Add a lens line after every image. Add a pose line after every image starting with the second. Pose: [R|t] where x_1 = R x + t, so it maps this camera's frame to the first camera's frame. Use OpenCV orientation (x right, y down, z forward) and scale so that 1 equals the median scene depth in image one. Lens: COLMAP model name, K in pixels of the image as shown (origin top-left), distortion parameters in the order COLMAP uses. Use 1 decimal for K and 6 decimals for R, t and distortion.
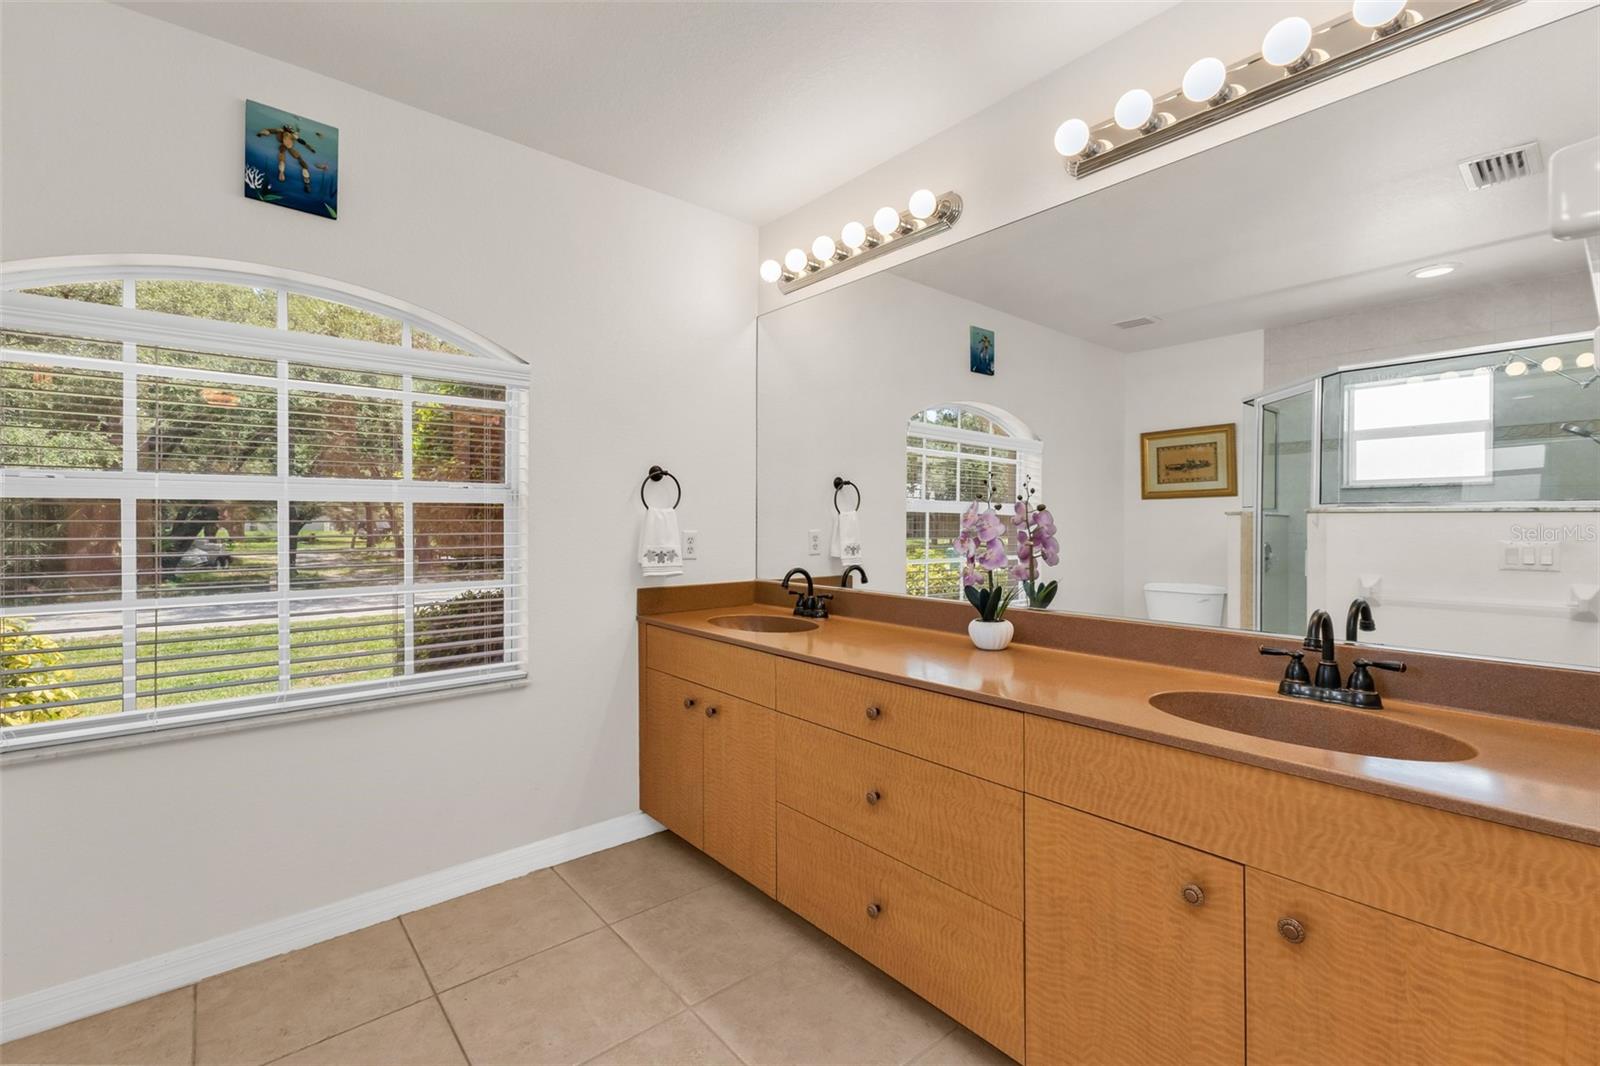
lens RADIAL K [[697.0, 0, 804.9], [0, 697.0, 525.9], [0, 0, 1]] dist [0.011330, -0.002737]
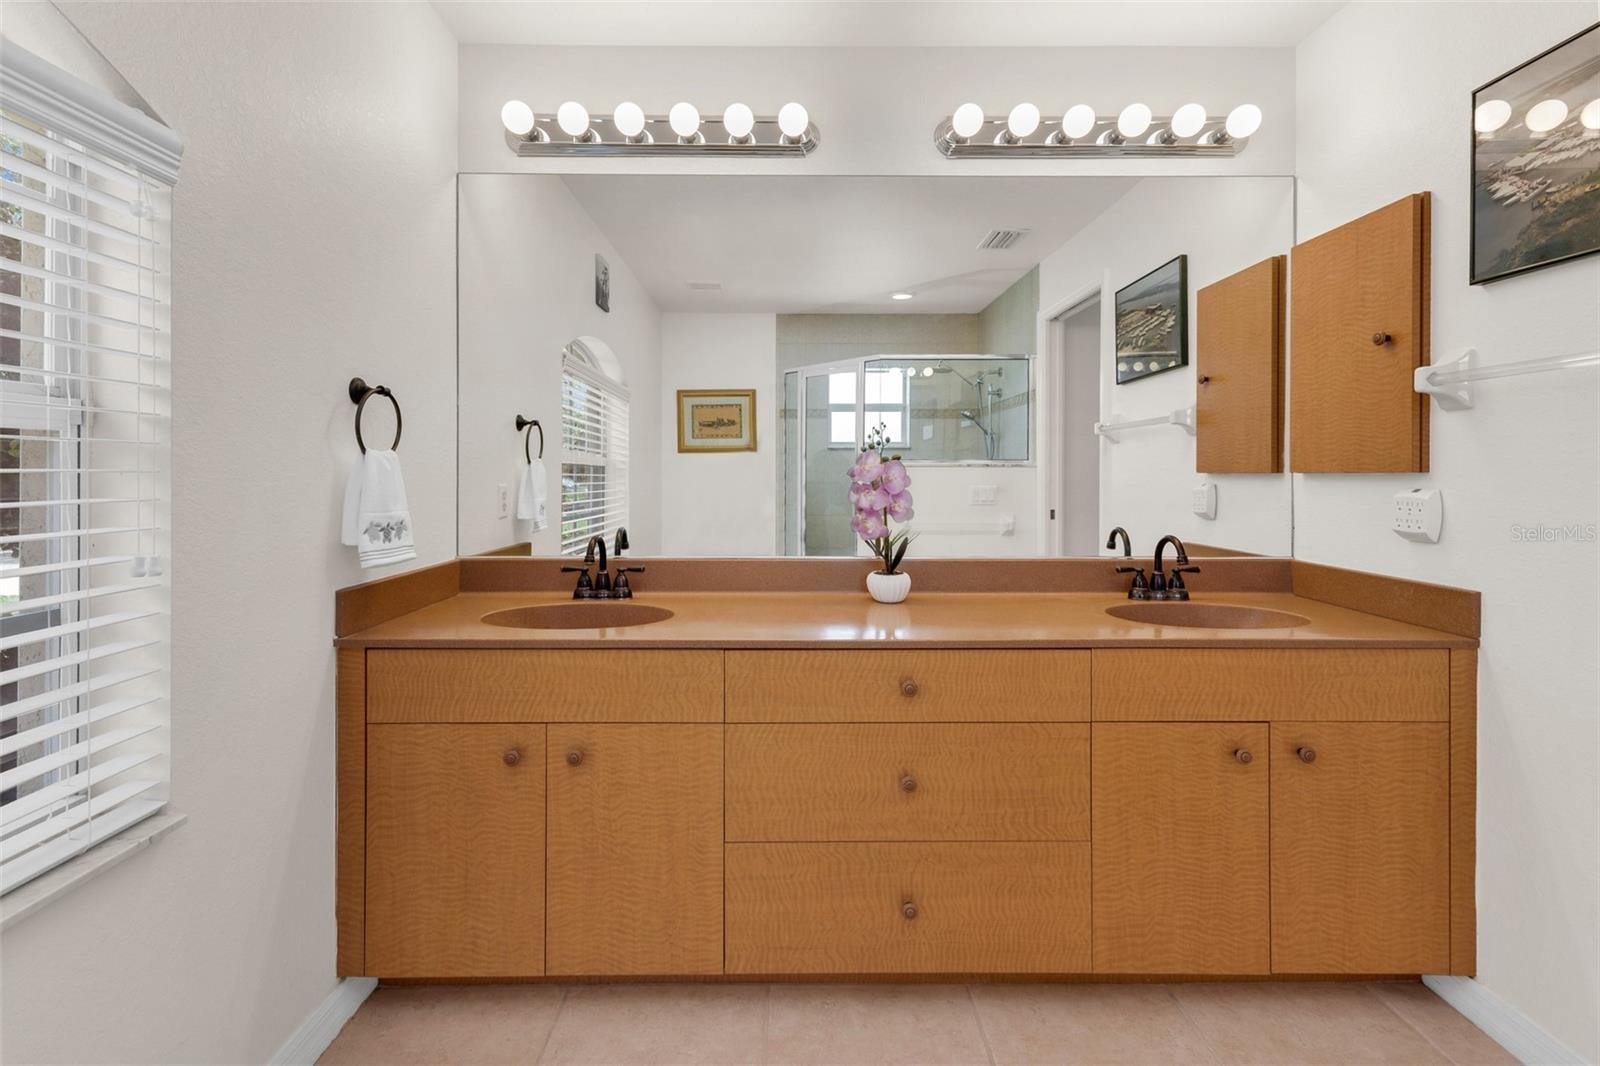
lens RADIAL K [[697.0, 0, 818.8], [0, 697.0, 479.0], [0, 0, 1]] dist [0.011330, -0.002737]
pose [[0.644197, -0.005235, 0.764842, -0.548132], [0.003651, 0.999986, 0.003769, -0.002608], [-0.764851, 0.000365, 0.644207, 0.430335]]
